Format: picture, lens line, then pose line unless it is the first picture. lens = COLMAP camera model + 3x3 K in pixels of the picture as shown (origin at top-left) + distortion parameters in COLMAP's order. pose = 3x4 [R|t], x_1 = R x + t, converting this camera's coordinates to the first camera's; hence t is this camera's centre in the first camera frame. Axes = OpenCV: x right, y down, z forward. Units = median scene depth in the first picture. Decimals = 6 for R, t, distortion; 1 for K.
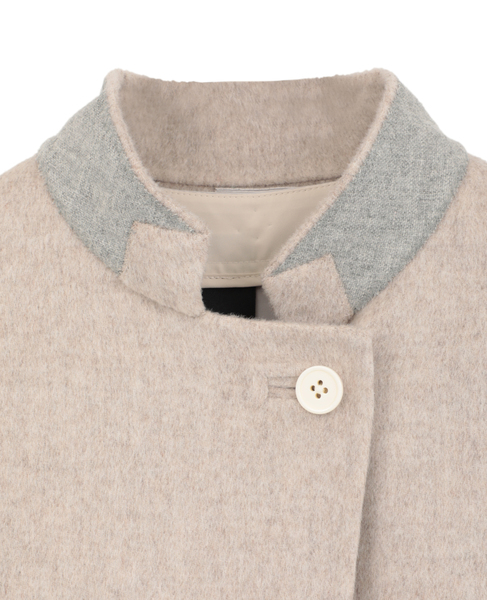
lens RADIAL K [[1369.3, 0, 244.3], [0, 1369.3, 299.7], [0, 0, 1]] dist [0.056745, 0.000000]
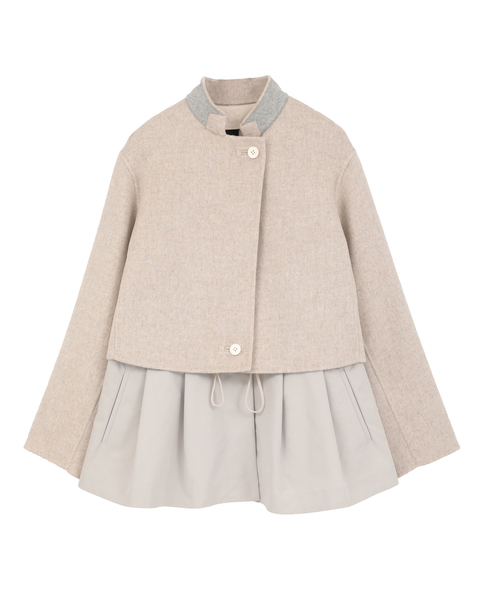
lens RADIAL K [[1098.2, 0, 242.1], [0, 1098.2, 302.8], [0, 0, 1]] dist [0.156689, 0.000000]
pose [[0.998800, -0.011653, -0.047578, 0.177479], [0.014781, 0.997716, 0.065915, 0.304493], [0.046701, -0.066539, 0.996690, -2.439751]]
